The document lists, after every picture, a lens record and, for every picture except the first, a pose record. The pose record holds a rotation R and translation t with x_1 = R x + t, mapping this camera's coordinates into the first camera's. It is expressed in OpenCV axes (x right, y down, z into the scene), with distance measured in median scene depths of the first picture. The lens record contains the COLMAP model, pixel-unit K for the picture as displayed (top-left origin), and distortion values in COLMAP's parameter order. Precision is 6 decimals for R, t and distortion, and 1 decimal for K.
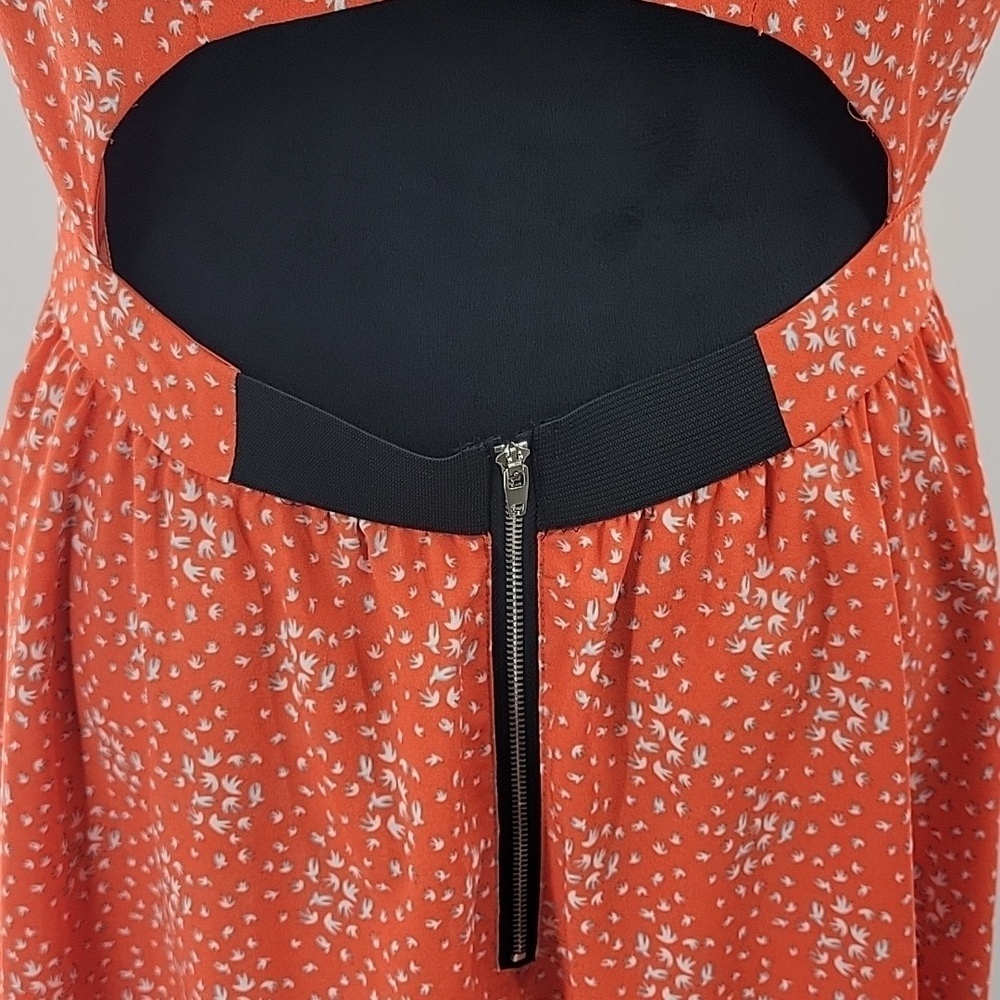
lens RADIAL K [[1742.2, 0, 505.8], [0, 1742.2, 488.0], [0, 0, 1]] dist [0.018955, 0.054058]
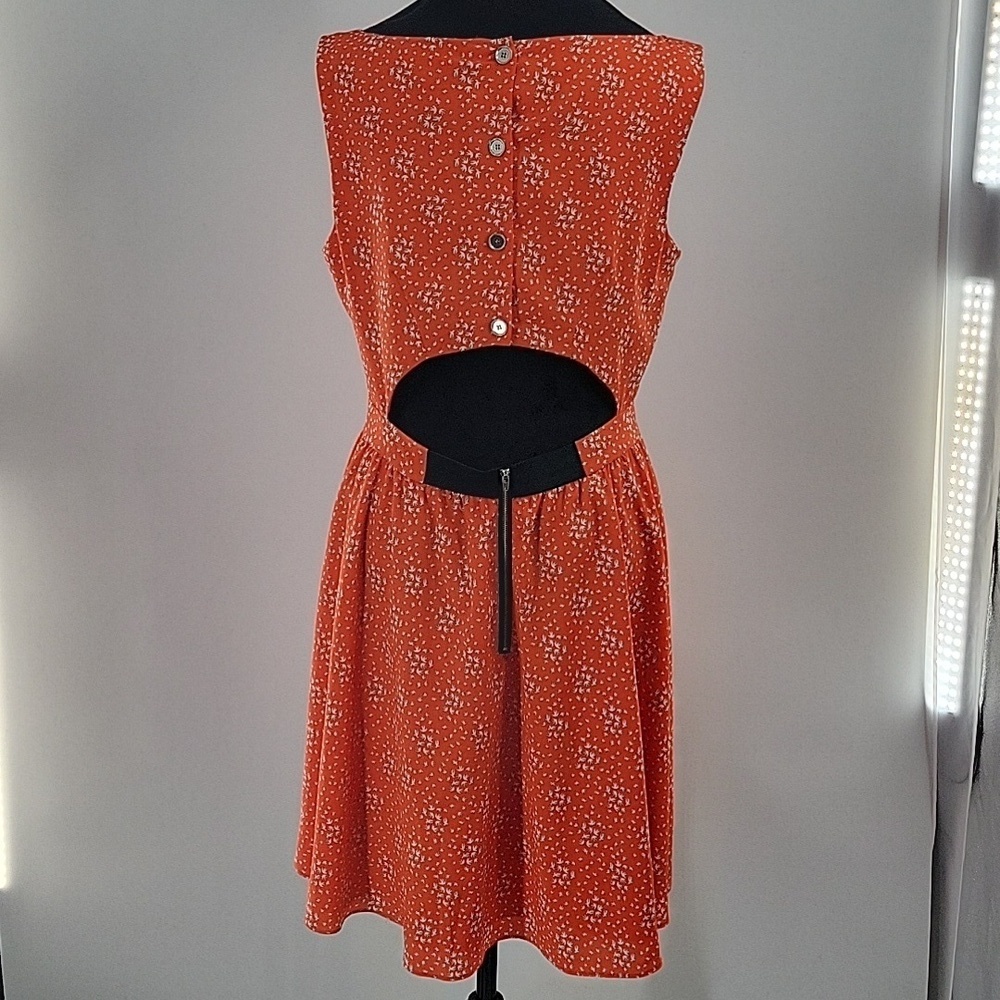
lens RADIAL K [[1715.3, 0, 500.0], [0, 1715.3, 500.0], [0, 0, 1]] dist [0.017539, -0.147120]
pose [[0.999699, 0.018929, -0.015627, 0.046670], [-0.021512, 0.982241, -0.186384, 0.651127], [0.011821, 0.186664, 0.982353, -2.297880]]
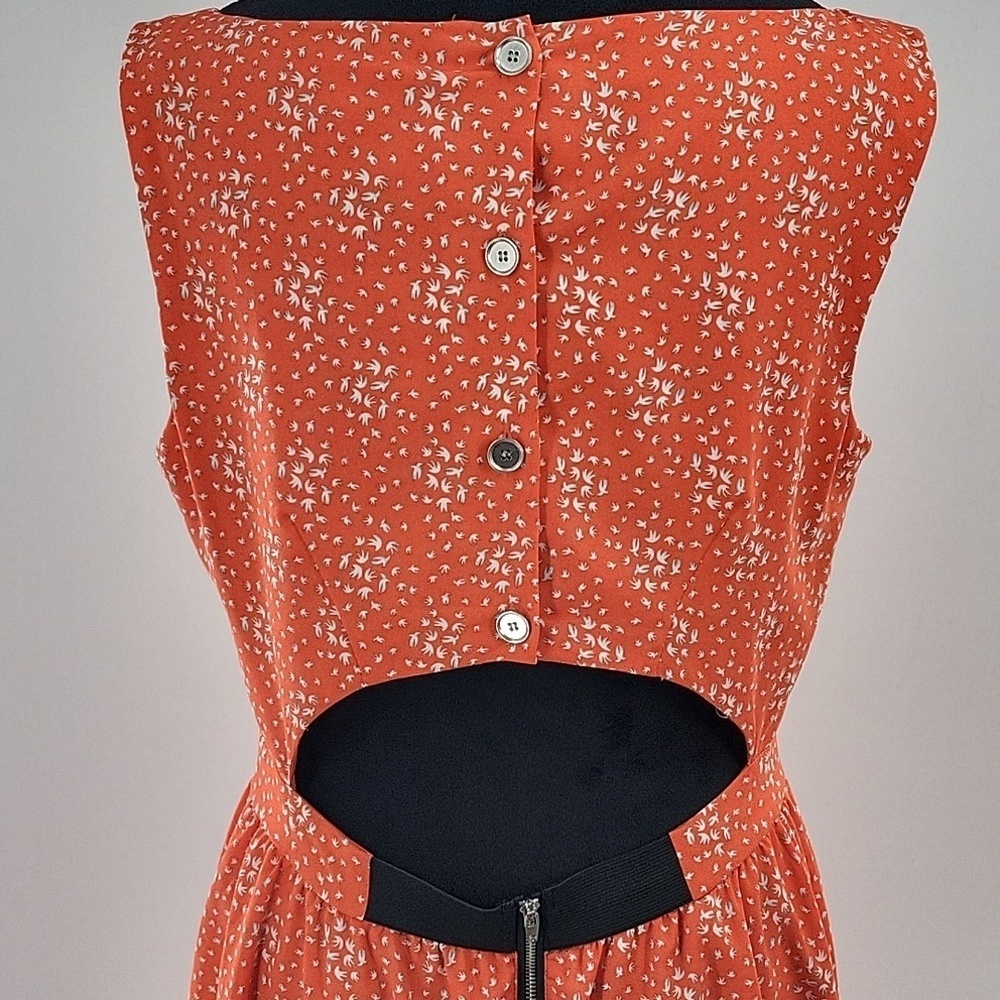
lens RADIAL K [[1742.2, 0, 505.8], [0, 1742.2, 488.0], [0, 0, 1]] dist [0.018955, 0.054058]
pose [[0.999900, 0.000612, -0.014140, 0.004577], [-0.003404, 0.980139, -0.198284, -0.079095], [0.013738, 0.198312, 0.980043, -0.748525]]
